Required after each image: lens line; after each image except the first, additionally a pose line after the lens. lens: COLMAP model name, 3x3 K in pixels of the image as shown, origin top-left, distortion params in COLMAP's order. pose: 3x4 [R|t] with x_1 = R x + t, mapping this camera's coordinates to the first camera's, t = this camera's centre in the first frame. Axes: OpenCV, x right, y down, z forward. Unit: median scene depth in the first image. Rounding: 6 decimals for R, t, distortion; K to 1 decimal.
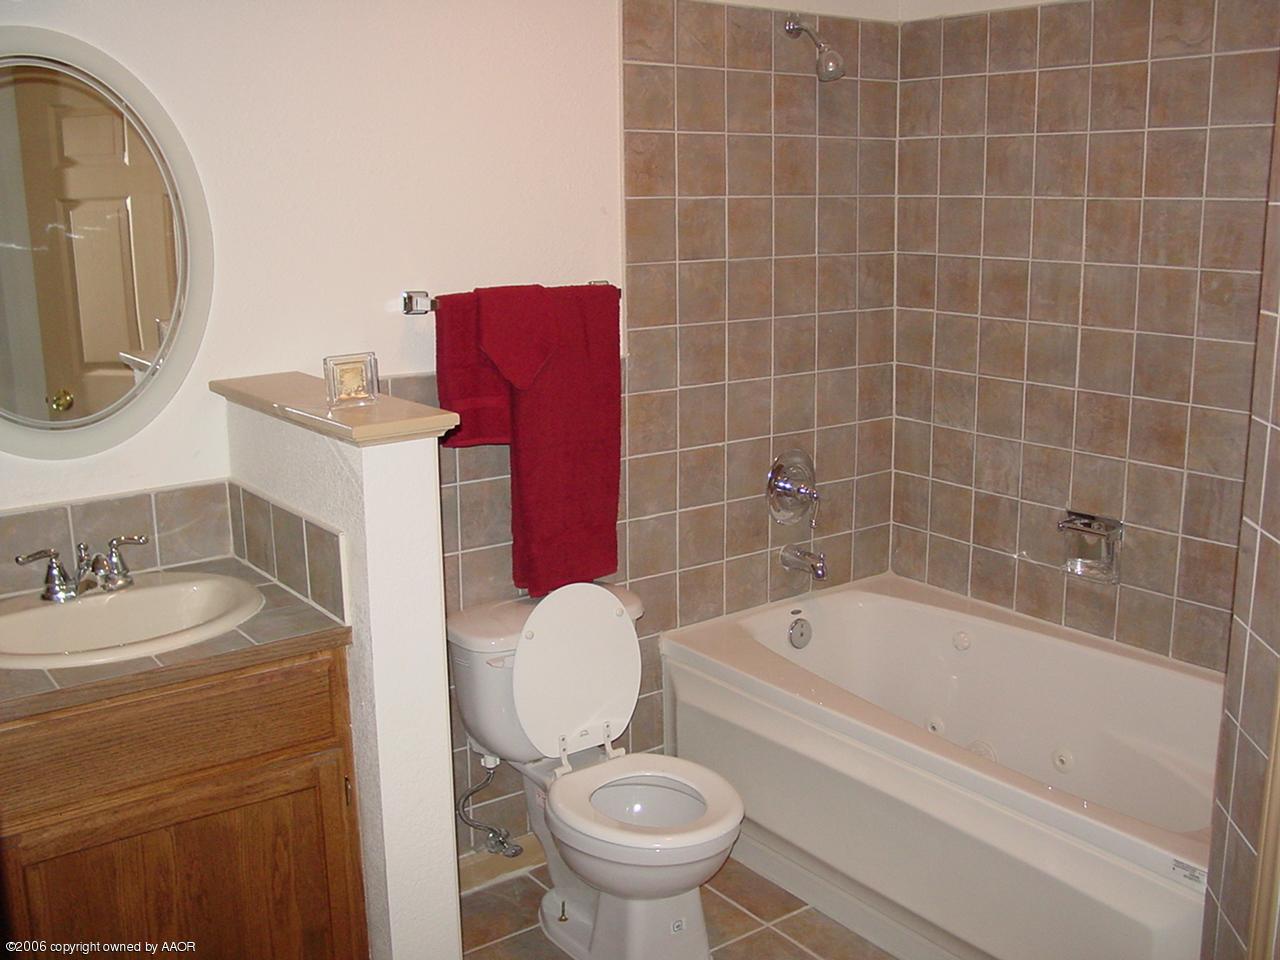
lens RADIAL K [[1280.8, 0, 640.8], [0, 1280.8, 476.1], [0, 0, 1]] dist [-0.113349, 0.000000]
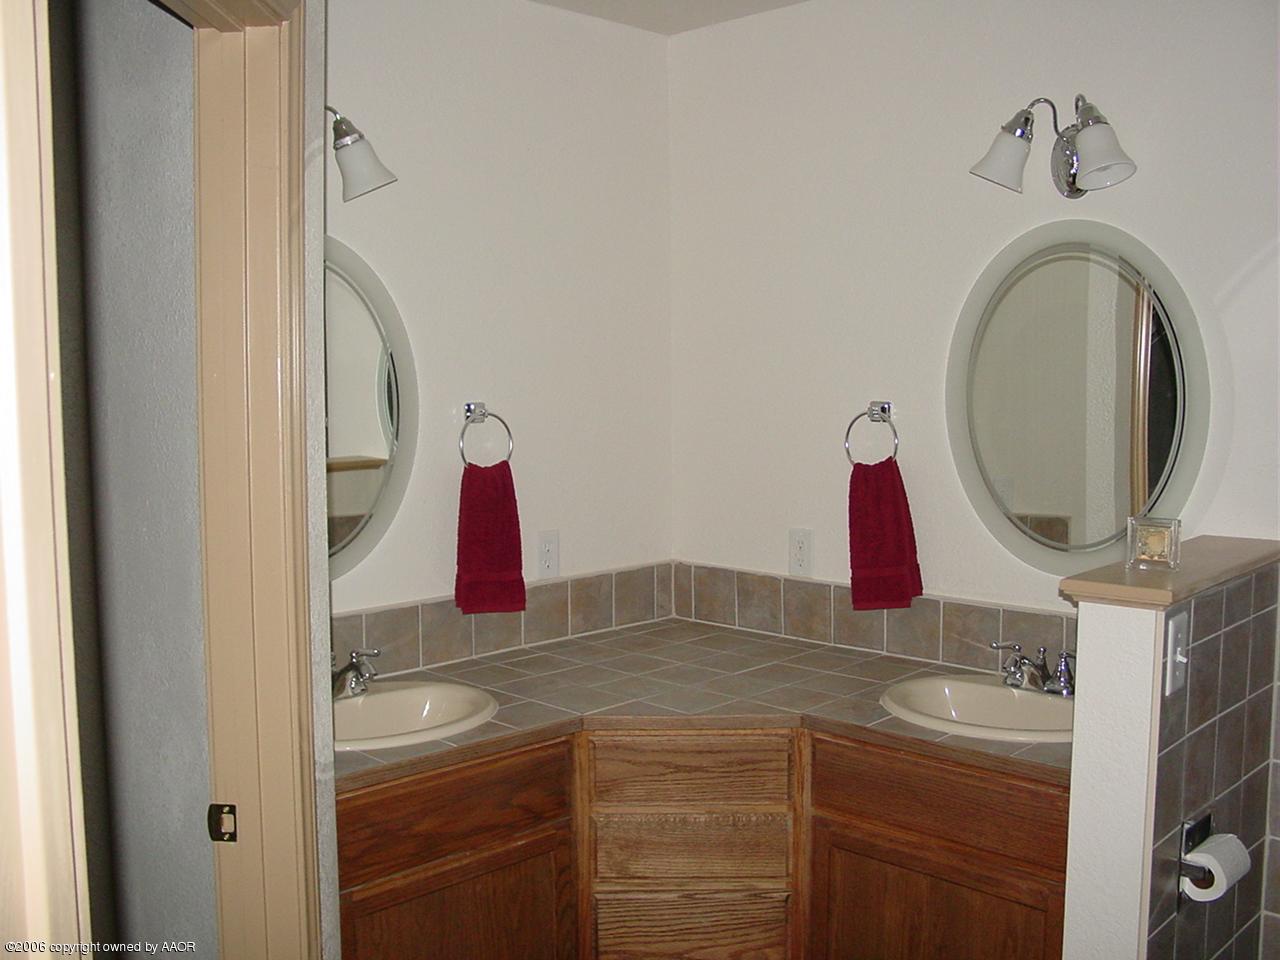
lens RADIAL K [[1280.8, 0, 640.1], [0, 1280.8, 482.1], [0, 0, 1]] dist [-0.113349, 0.000000]
pose [[0.159974, 0.104202, -0.981606, 0.720471], [-0.207807, 0.975683, 0.069706, -0.113842], [0.965000, 0.192833, 0.177738, 0.444194]]
